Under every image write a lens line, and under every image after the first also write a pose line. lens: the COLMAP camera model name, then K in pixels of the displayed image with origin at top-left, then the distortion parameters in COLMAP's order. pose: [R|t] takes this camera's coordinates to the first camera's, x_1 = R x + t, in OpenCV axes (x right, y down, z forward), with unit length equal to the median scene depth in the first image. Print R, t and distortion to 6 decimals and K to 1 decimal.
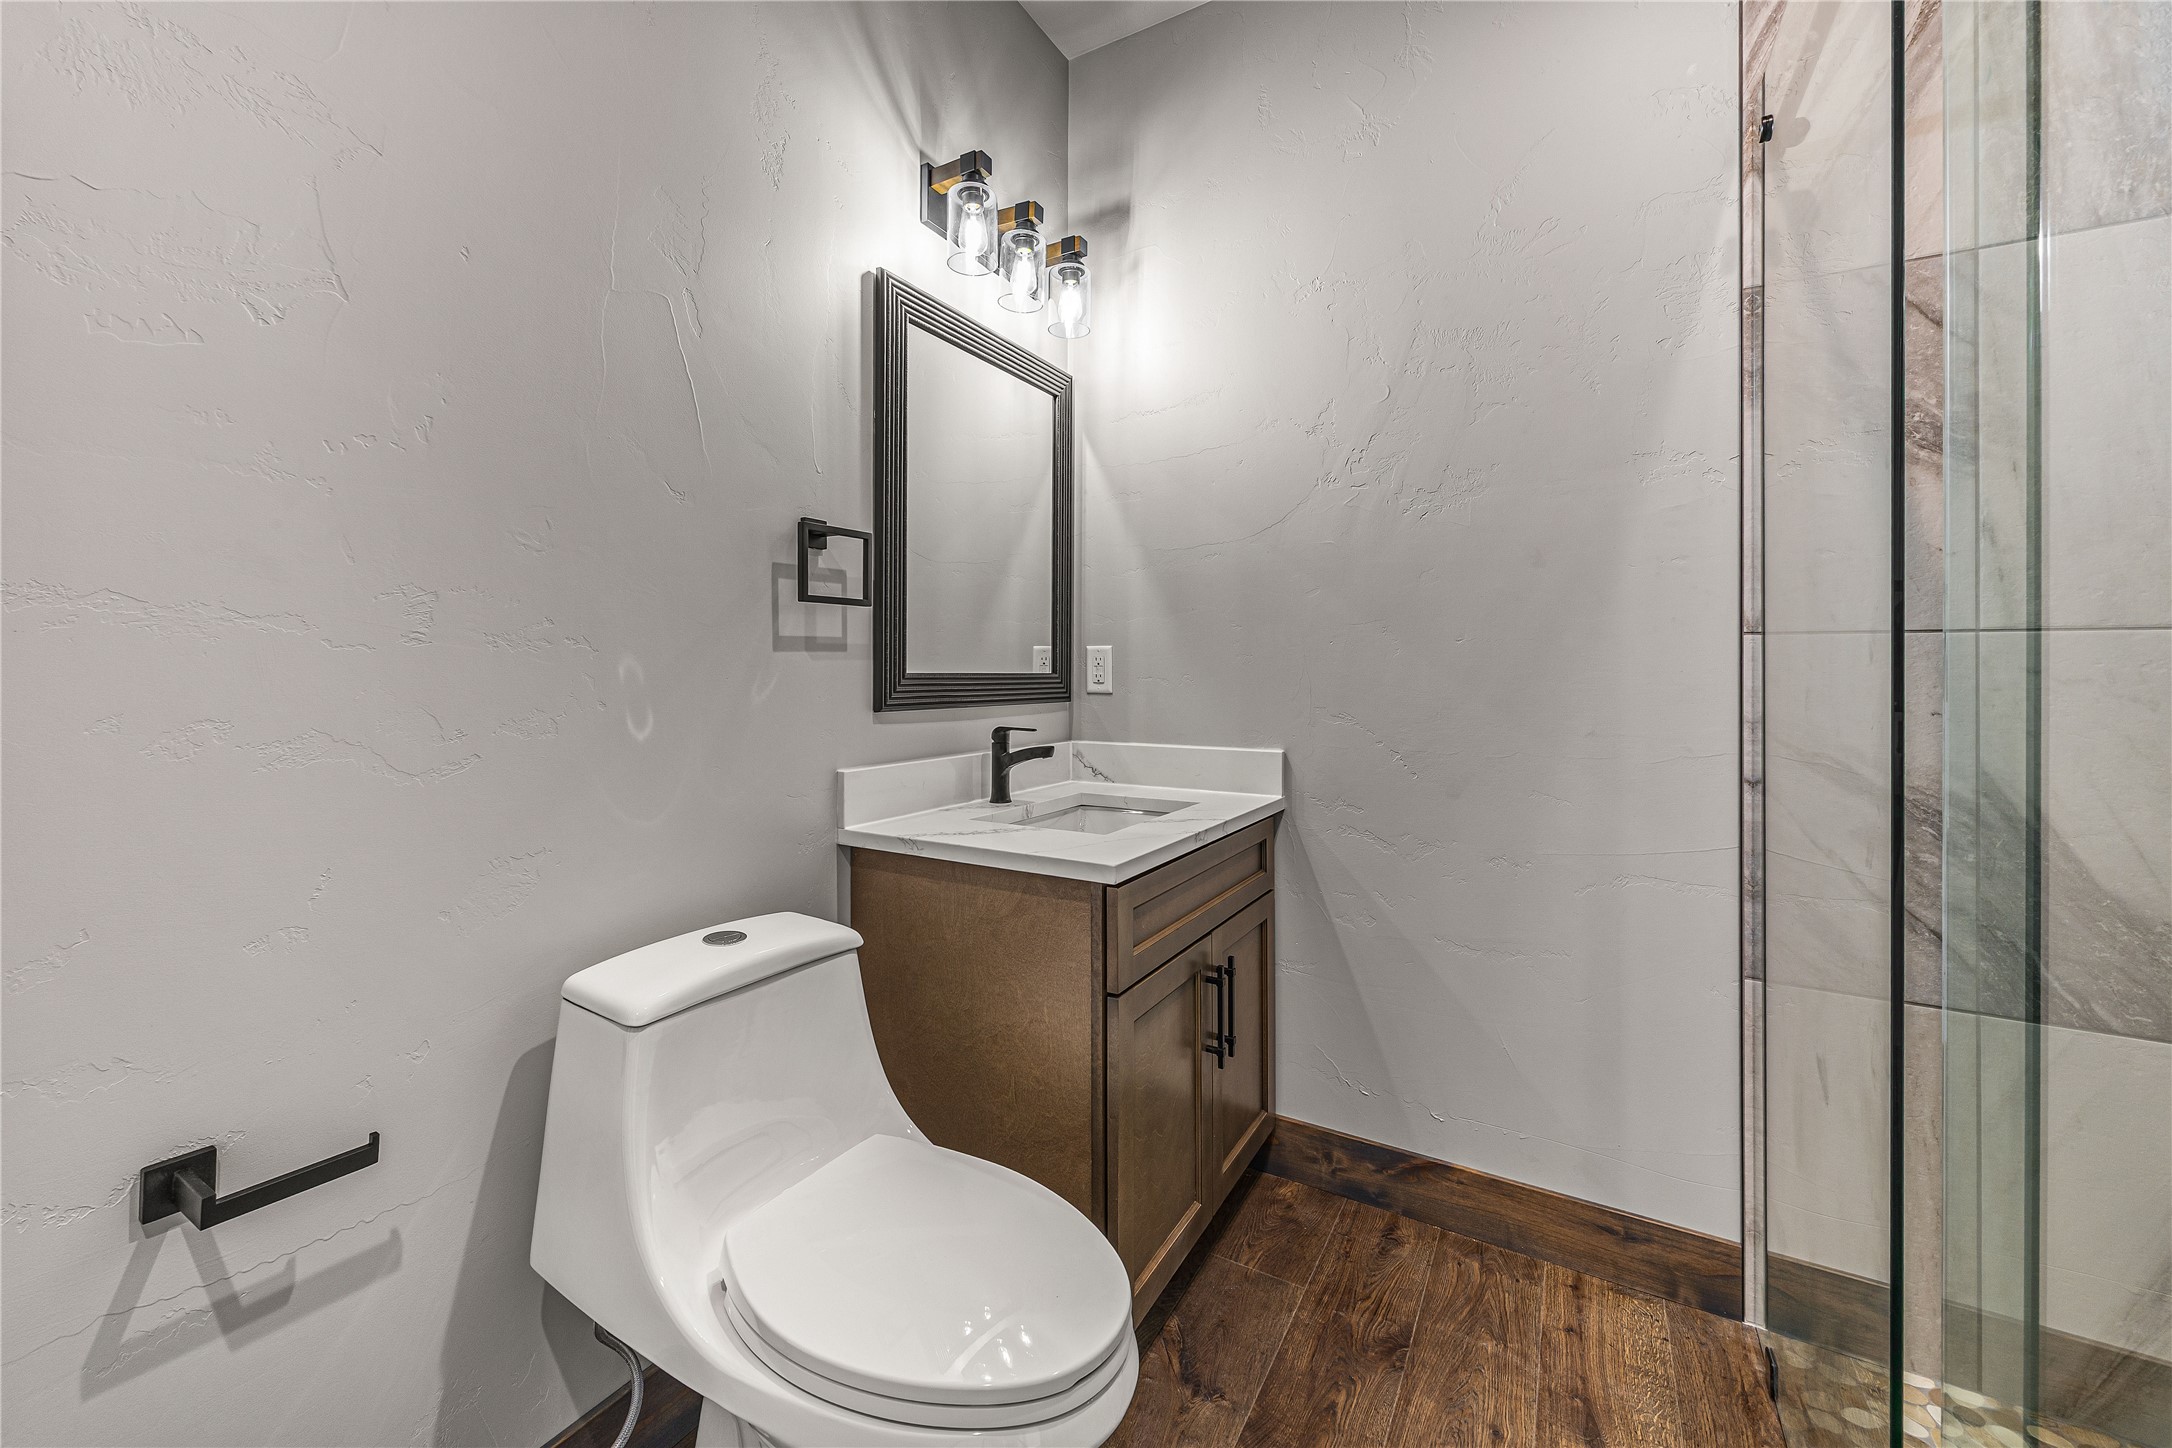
lens RADIAL K [[860.7, 0, 1081.9], [0, 860.7, 666.2], [0, 0, 1]] dist [0.001420, 0.000404]
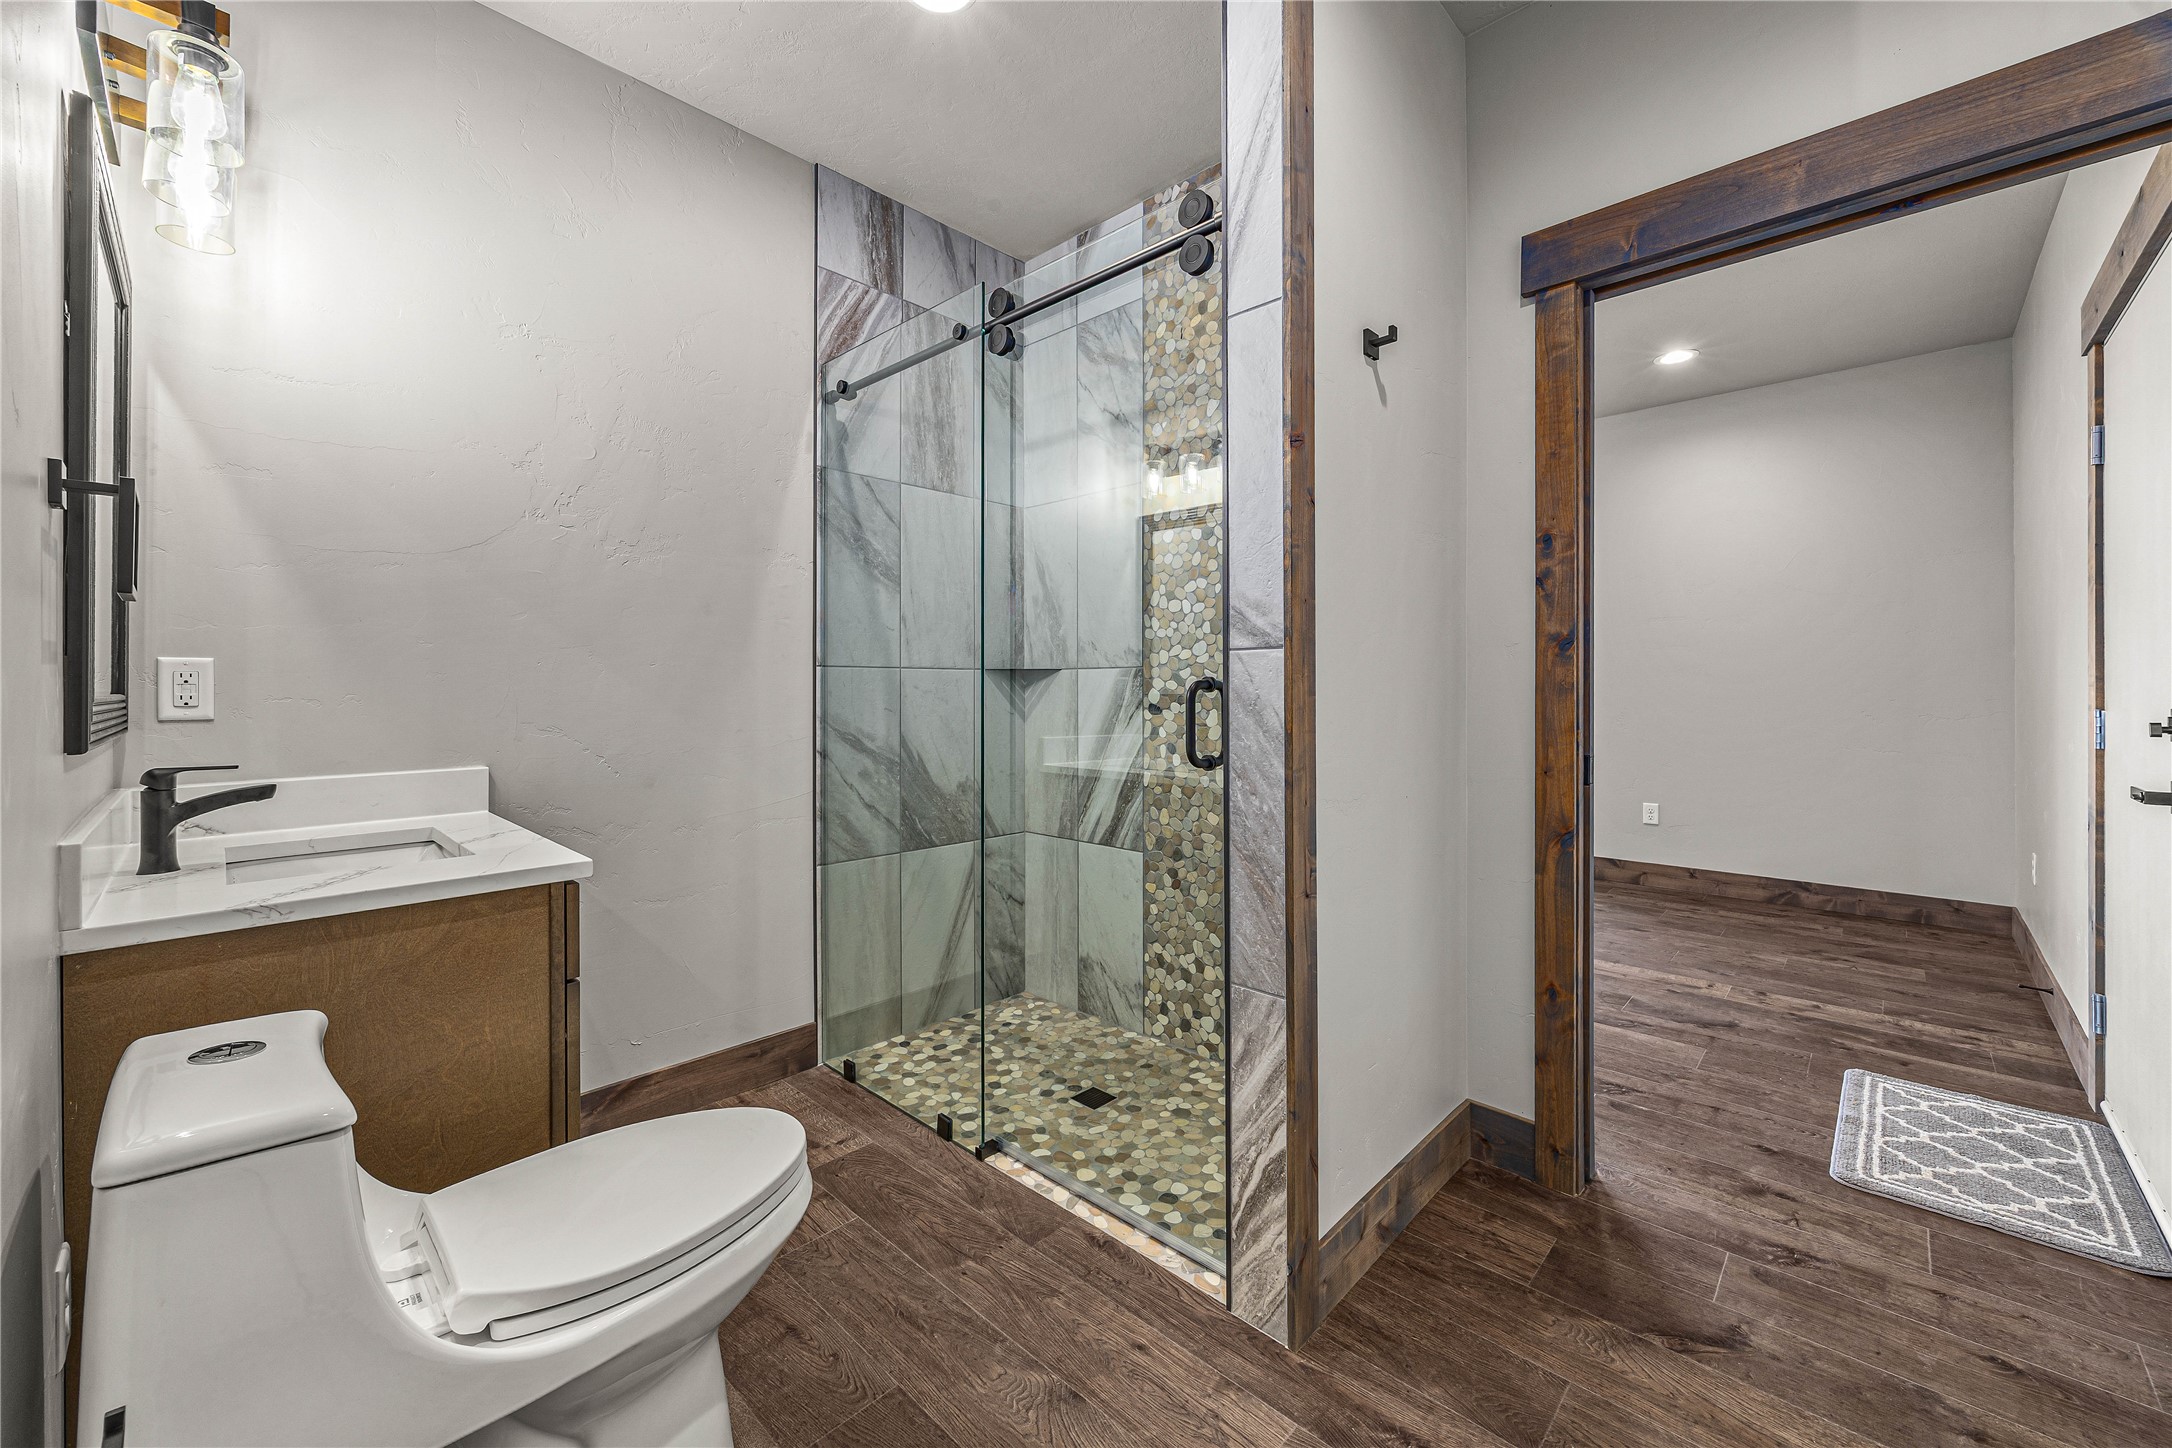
lens RADIAL K [[835.9, 0, 1076.9], [0, 835.9, 686.7], [0, 0, 1]] dist [-0.002000, 0.000814]
pose [[0.247848, -0.002445, 0.968796, -0.682689], [-0.002698, 0.999991, 0.003214, -0.003035], [-0.968795, -0.003410, 0.247840, 0.082557]]
